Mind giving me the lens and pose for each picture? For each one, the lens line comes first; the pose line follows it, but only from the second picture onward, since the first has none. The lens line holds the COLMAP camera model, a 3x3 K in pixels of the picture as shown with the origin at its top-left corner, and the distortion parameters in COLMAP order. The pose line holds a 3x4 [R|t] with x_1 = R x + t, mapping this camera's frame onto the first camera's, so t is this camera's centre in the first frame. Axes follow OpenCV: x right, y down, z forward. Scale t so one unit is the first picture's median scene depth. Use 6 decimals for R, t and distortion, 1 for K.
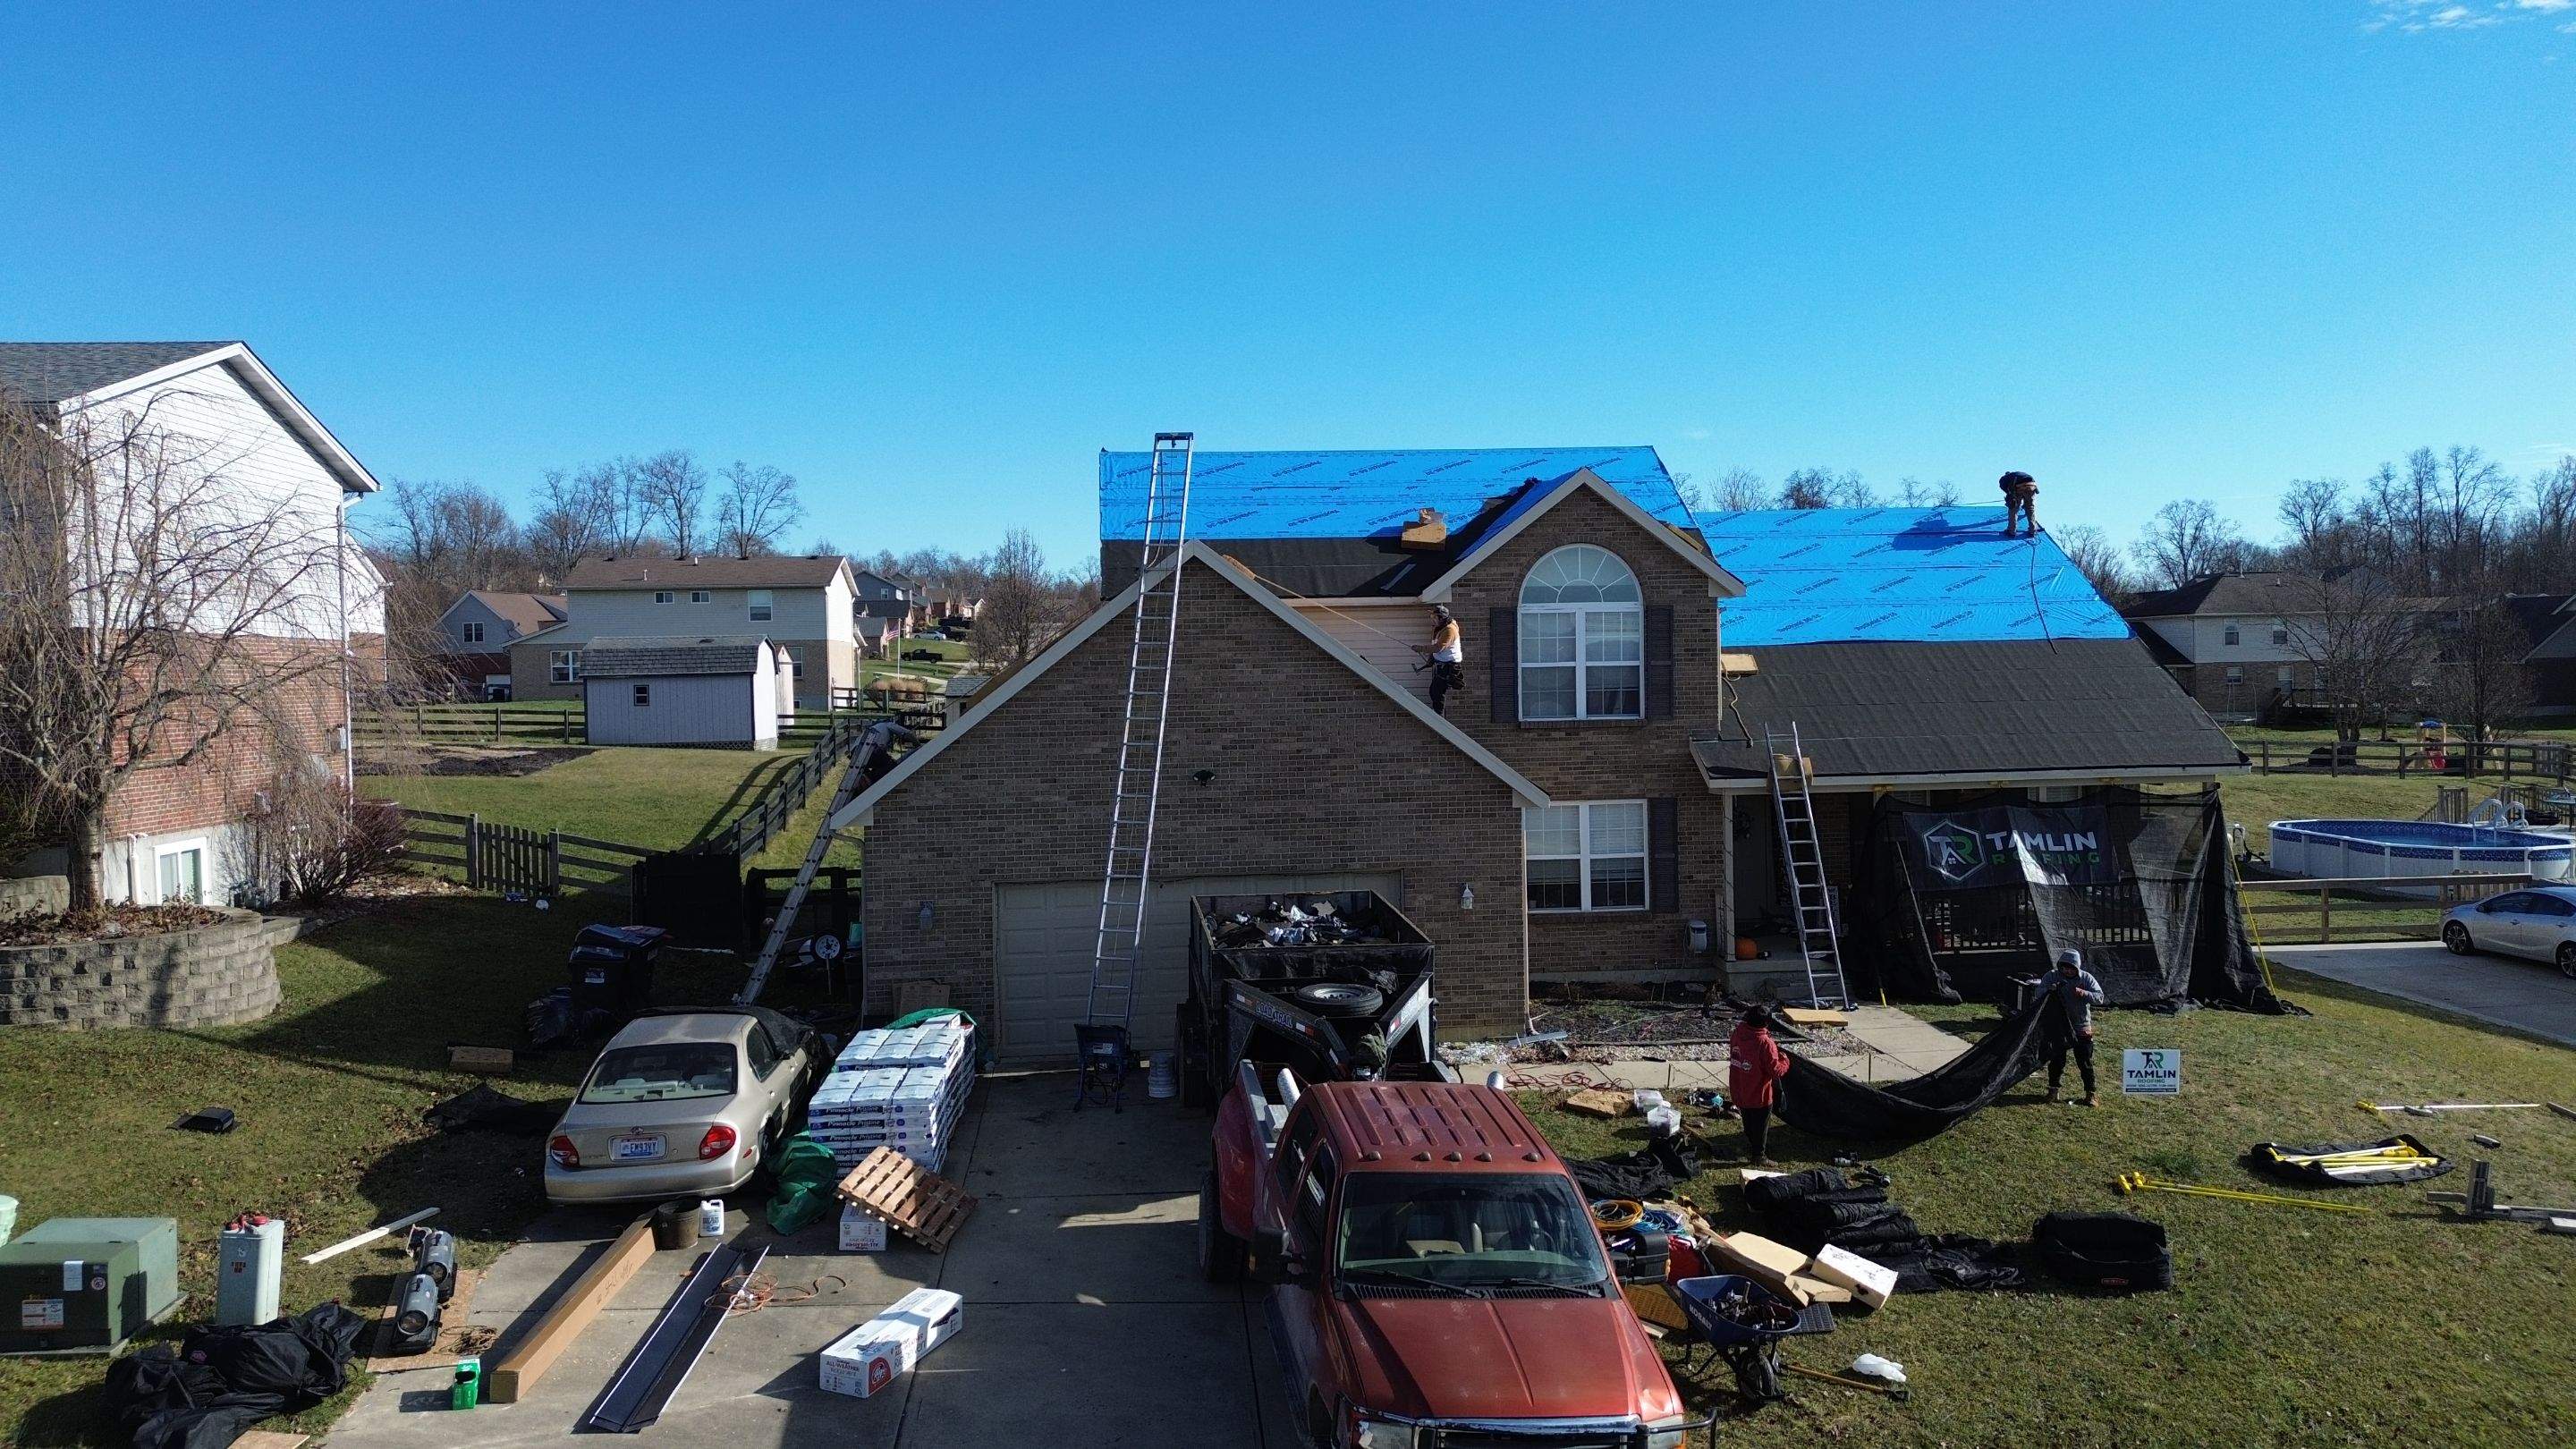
lens RADIAL K [[1814.6, 0, 1304.7], [0, 1814.6, 700.7], [0, 0, 1]] dist [0.117978, -0.139151]
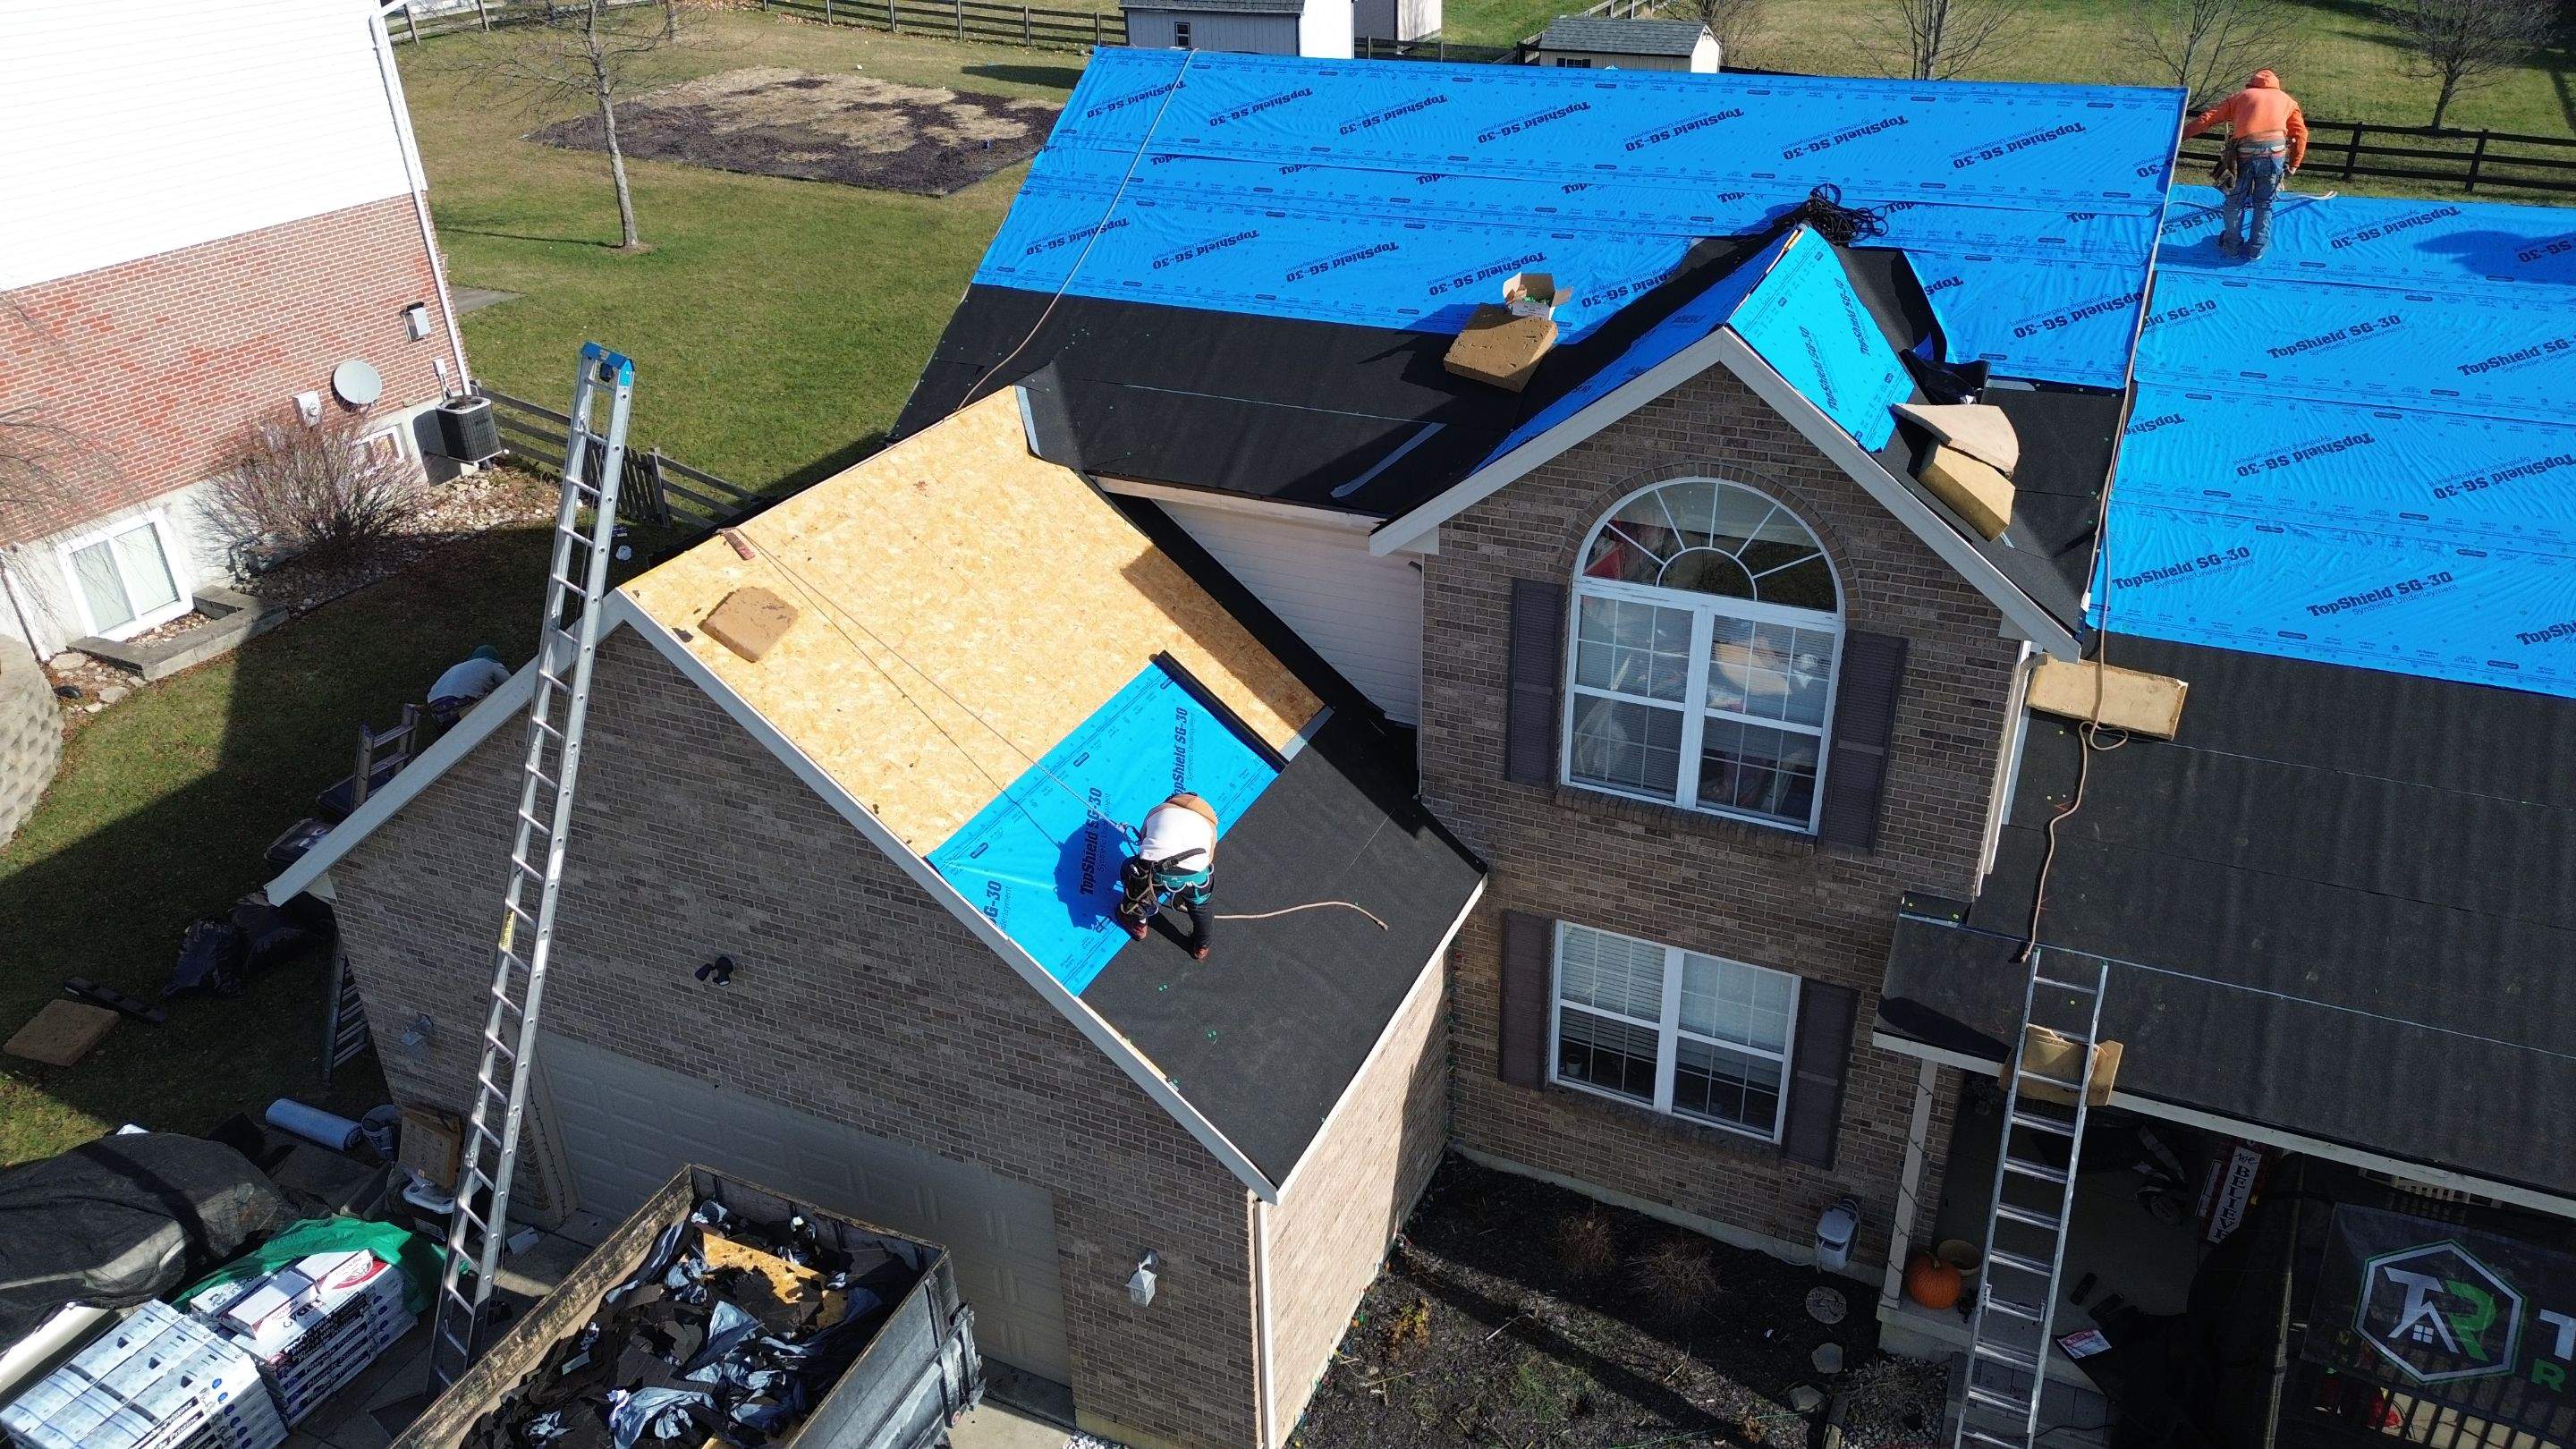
lens RADIAL K [[1806.0, 0, 1298.9], [0, 1806.0, 719.5], [0, 0, 1]] dist [0.087374, -0.088711]
pose [[0.861739, 0.238404, -0.447849, 0.279573], [-0.003556, 0.885536, 0.464557, -0.243599], [0.507339, -0.398735, 0.763949, 0.578800]]
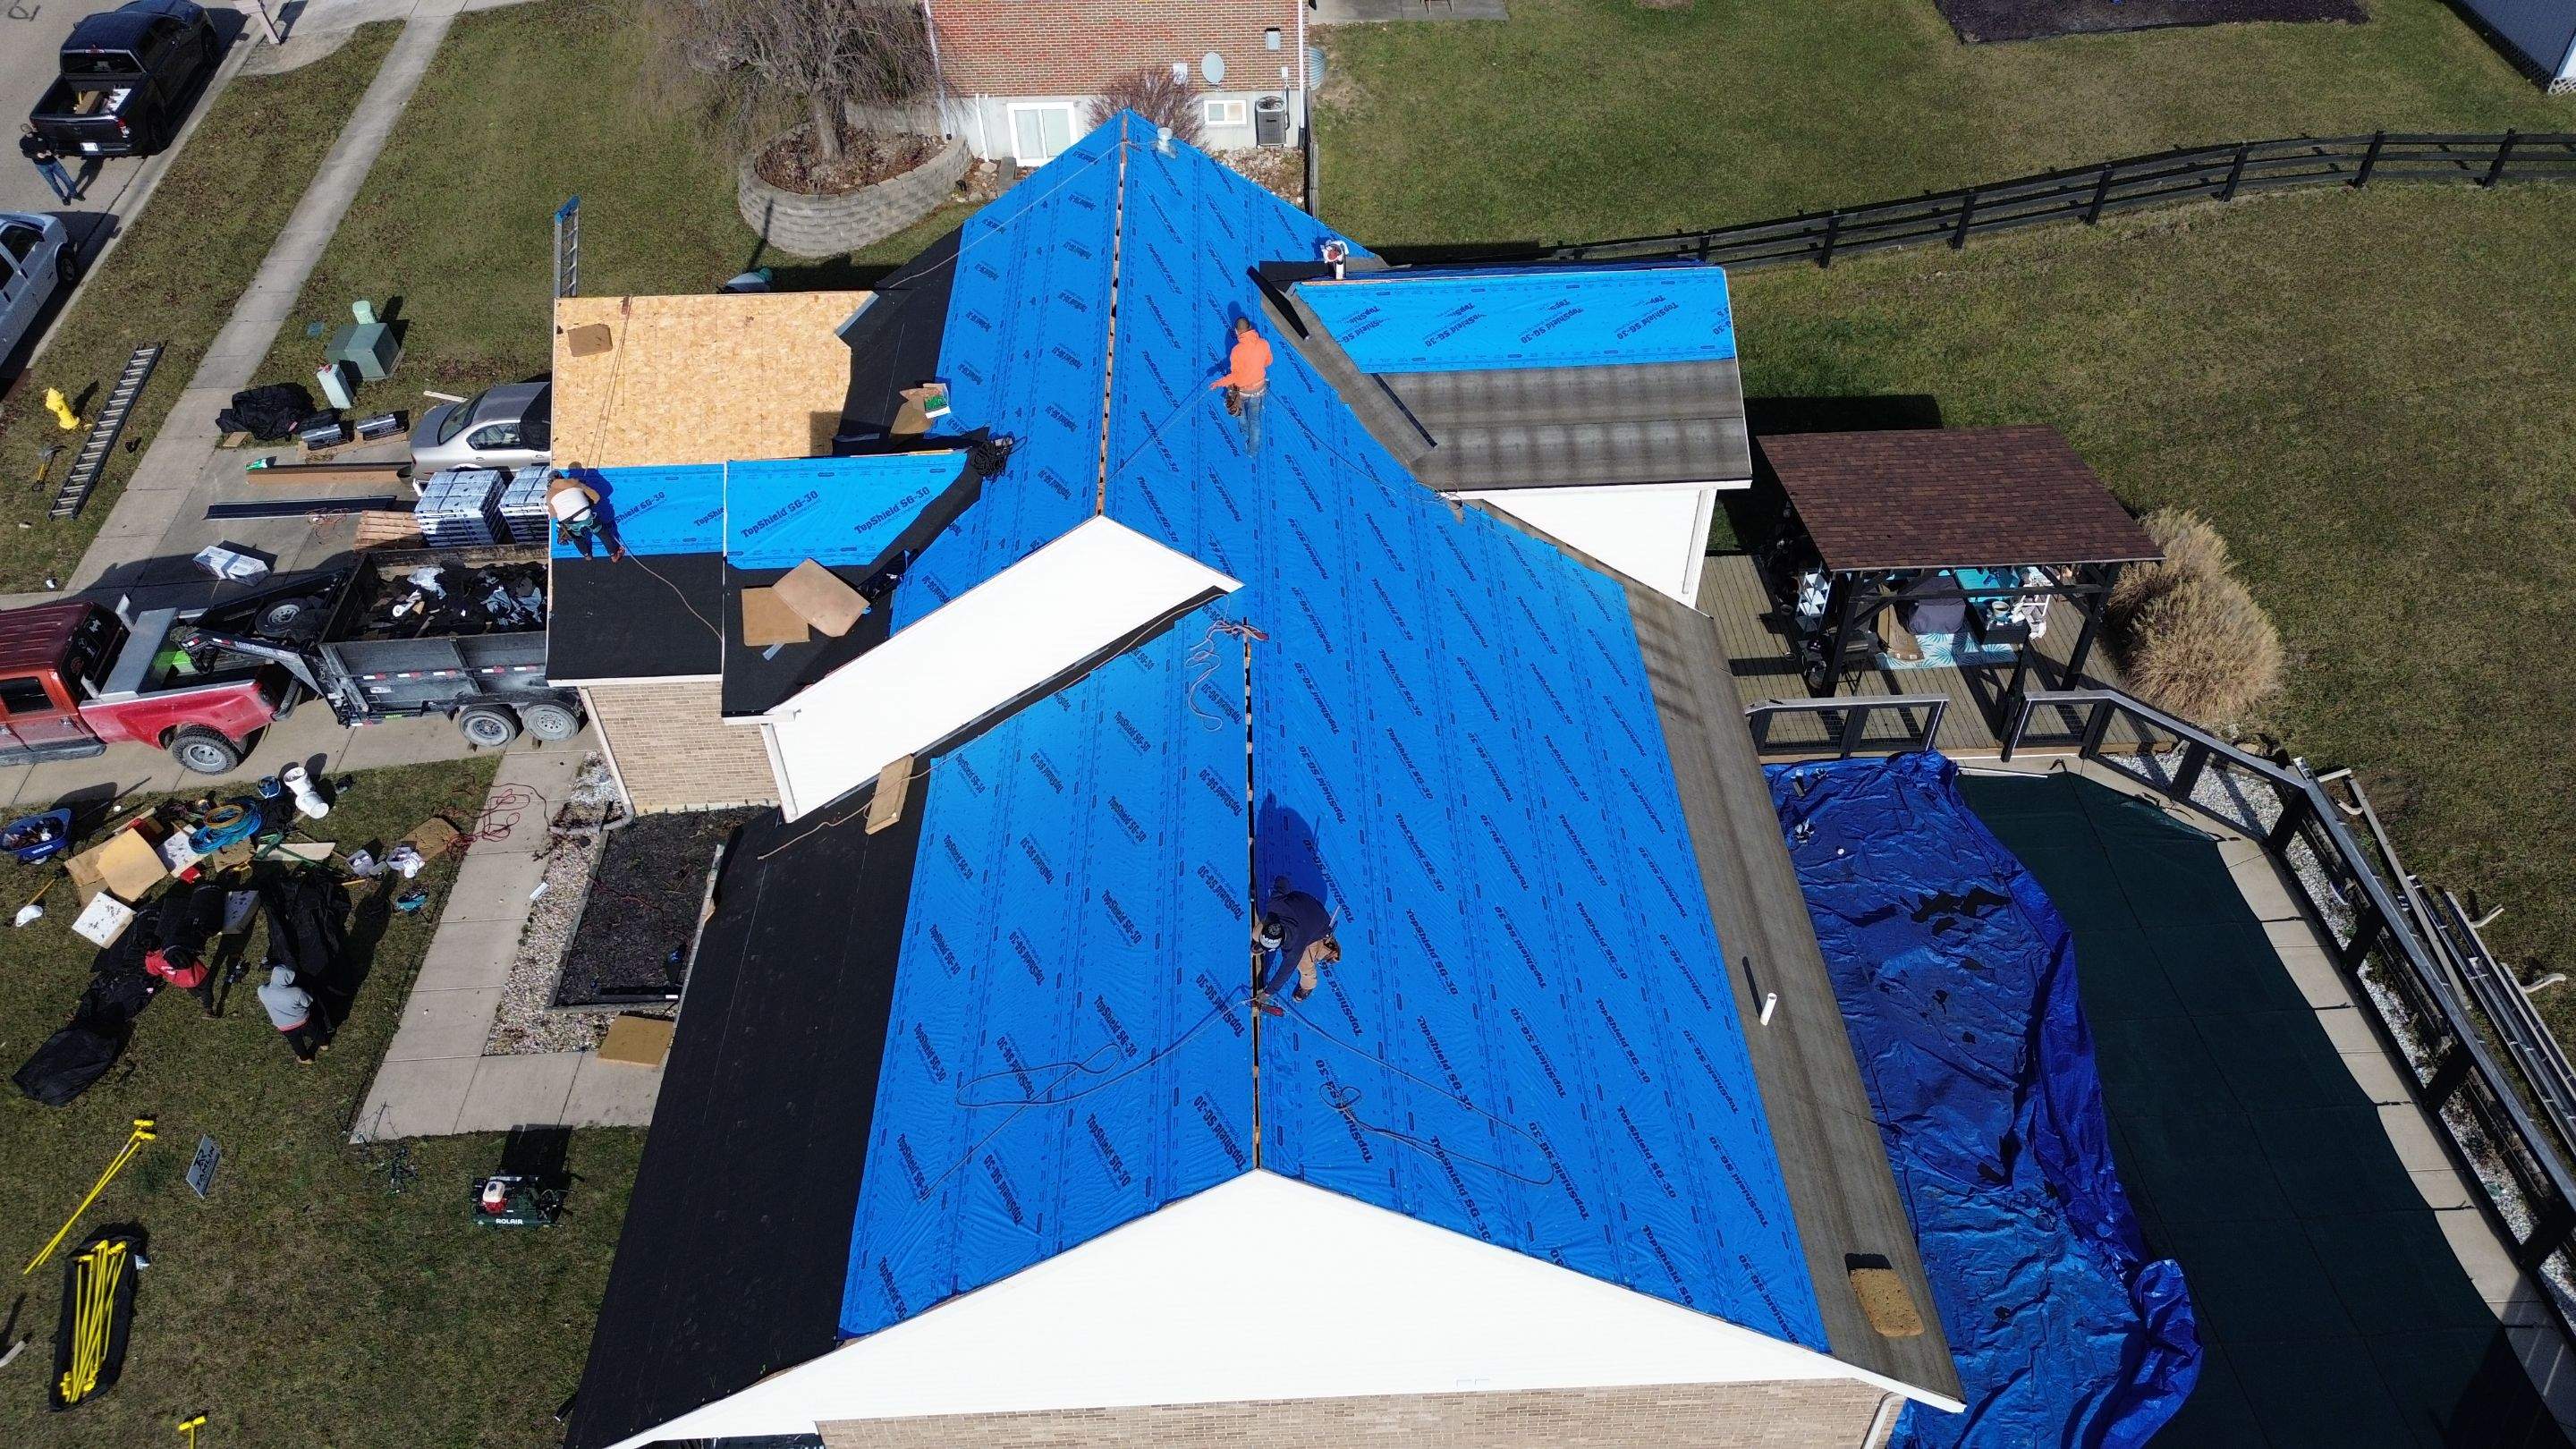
lens RADIAL K [[1806.0, 0, 1298.9], [0, 1806.0, 719.5], [0, 0, 1]] dist [0.087374, -0.088711]
pose [[-0.062668, 0.701316, -0.710091, 0.769547], [-0.000738, 0.711456, 0.702730, -0.598658], [0.998034, 0.044563, -0.044068, 1.278300]]
